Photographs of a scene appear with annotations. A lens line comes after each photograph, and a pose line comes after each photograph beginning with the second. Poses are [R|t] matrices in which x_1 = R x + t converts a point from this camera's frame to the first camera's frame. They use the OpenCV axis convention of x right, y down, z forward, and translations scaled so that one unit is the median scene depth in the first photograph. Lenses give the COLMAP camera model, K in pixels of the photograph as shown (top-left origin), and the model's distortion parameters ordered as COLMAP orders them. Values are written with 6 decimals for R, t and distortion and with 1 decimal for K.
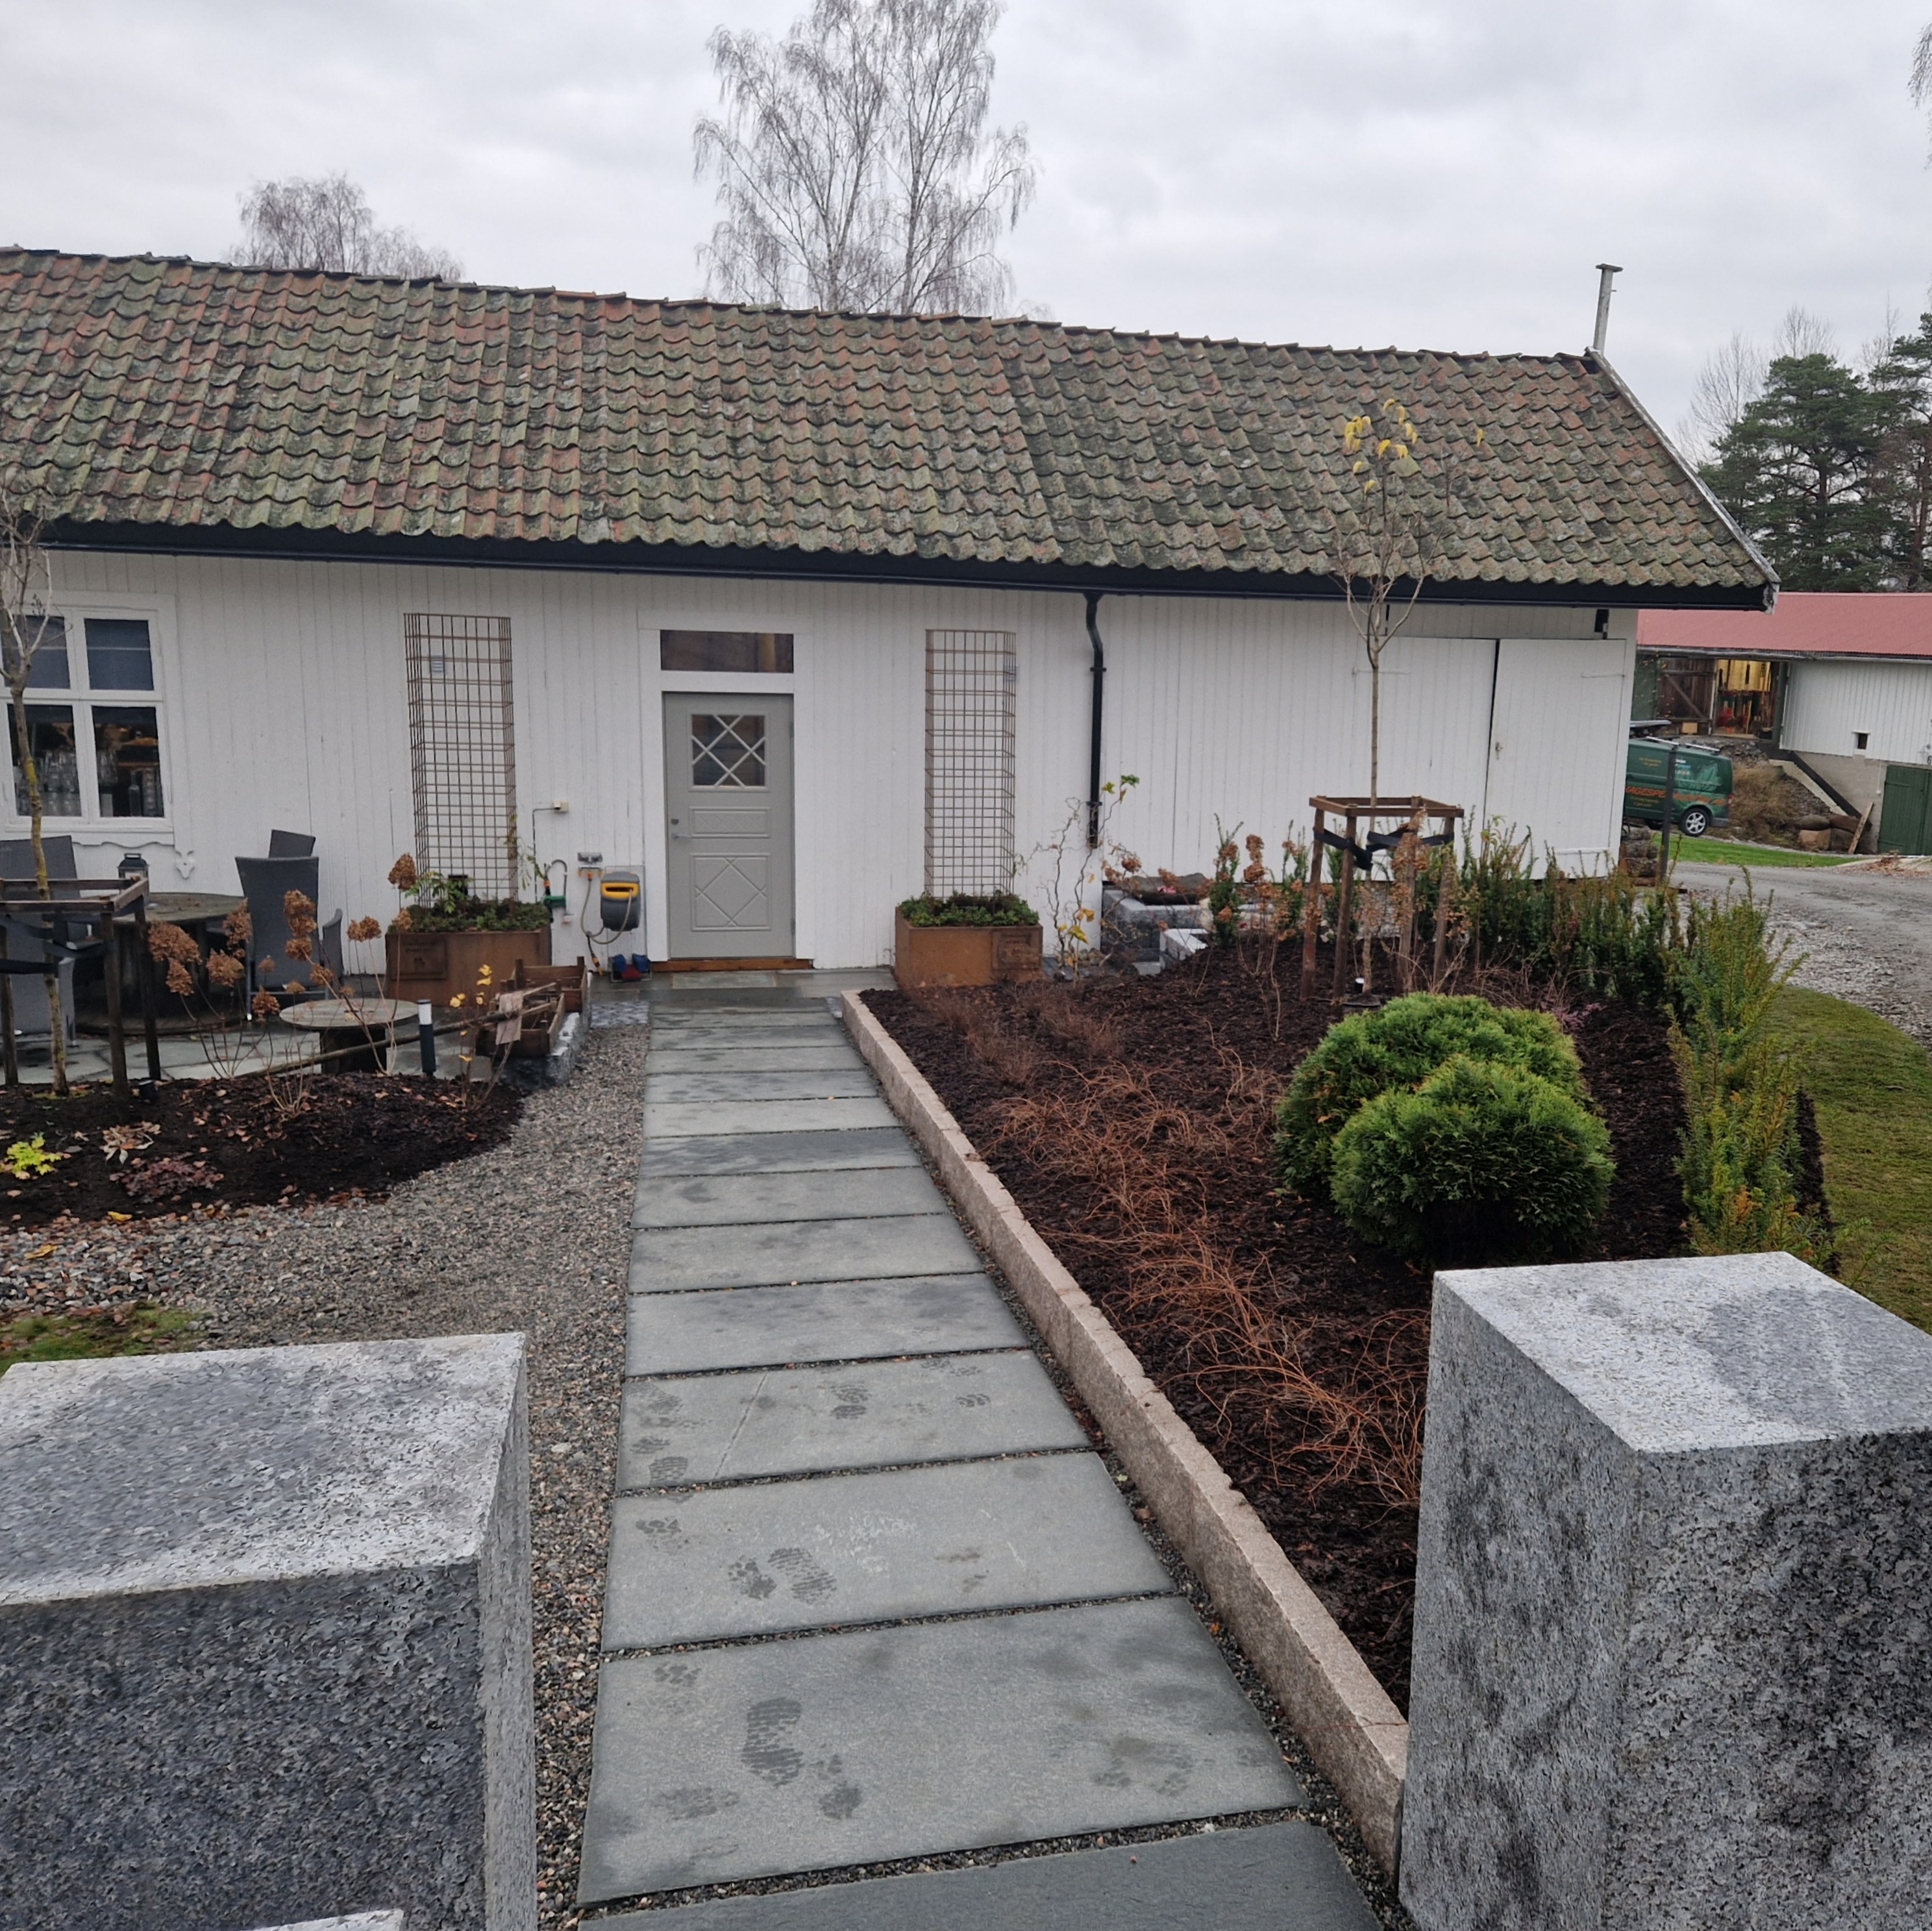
lens RADIAL K [[1856.2, 0, 1120.9], [0, 1856.2, 963.3], [0, 0, 1]] dist [0.090978, -0.073186]
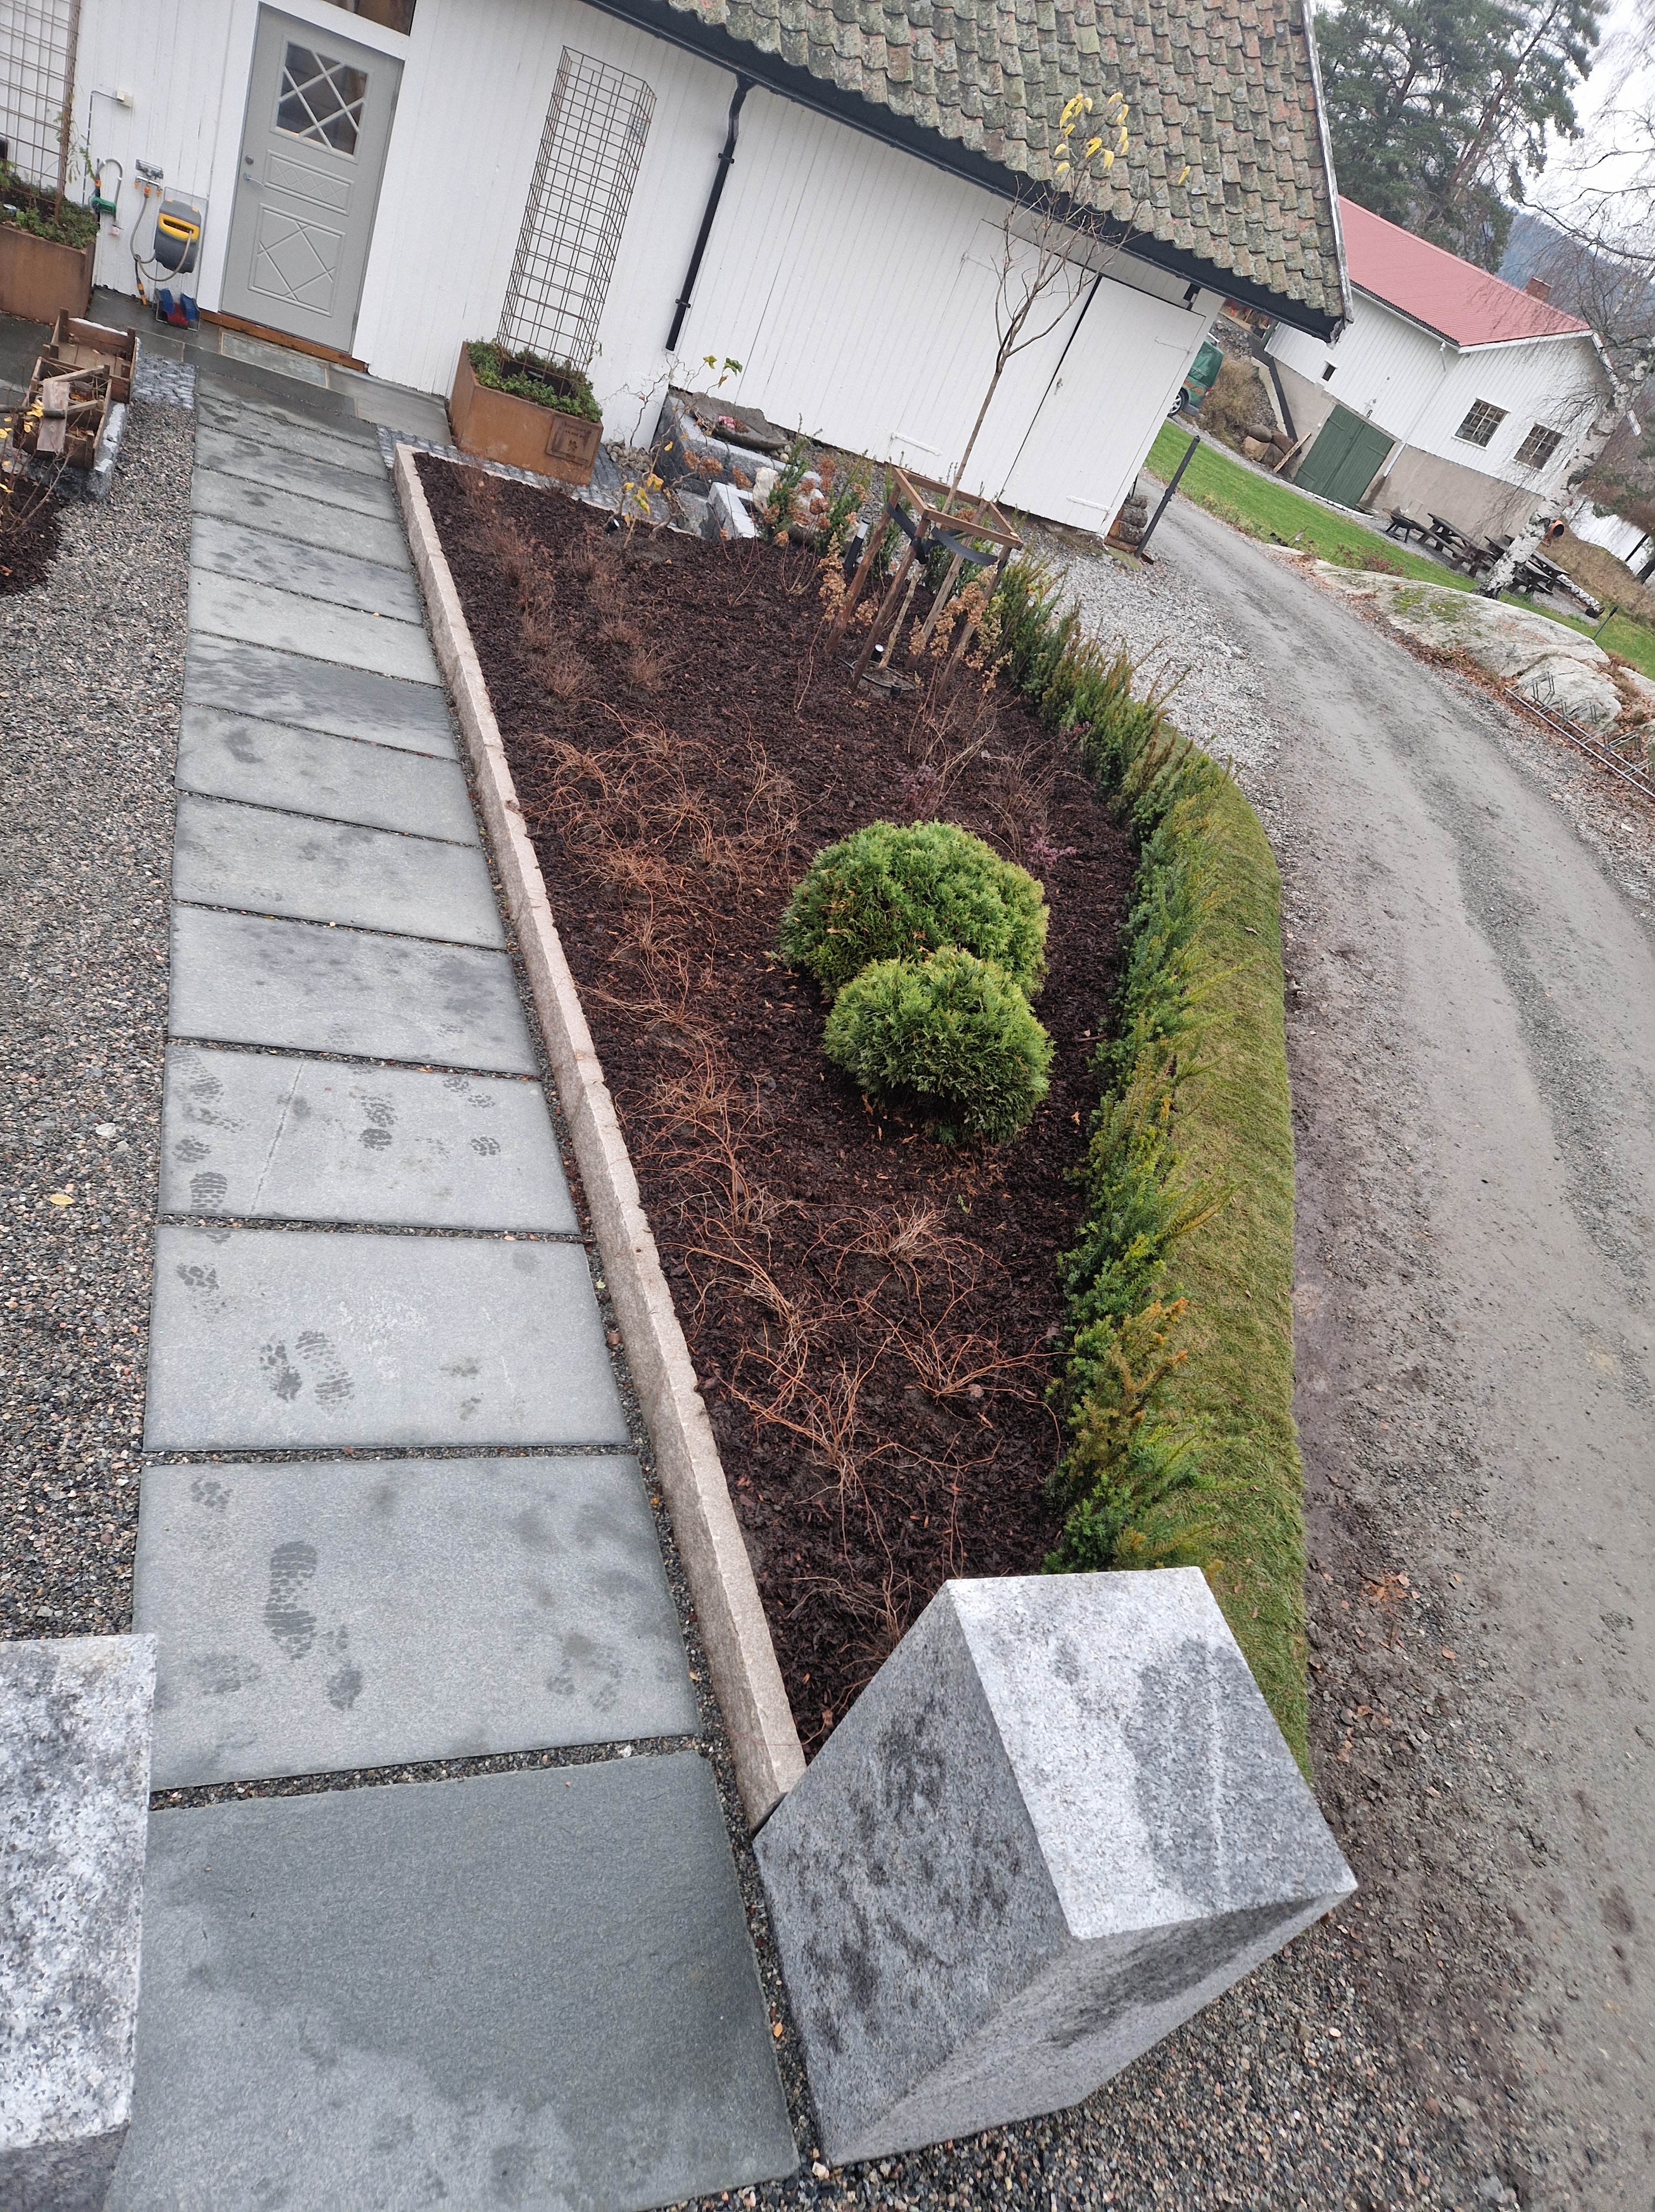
lens RADIAL K [[1483.7, 0, 853.8], [0, 1483.7, 1111.1], [0, 0, 1]] dist [0.084816, -0.072121]
pose [[0.934242, 0.236456, 0.266986, -0.049283], [-0.334126, 0.842080, 0.423393, -0.108045], [-0.124710, -0.484758, 0.865712, 0.070481]]
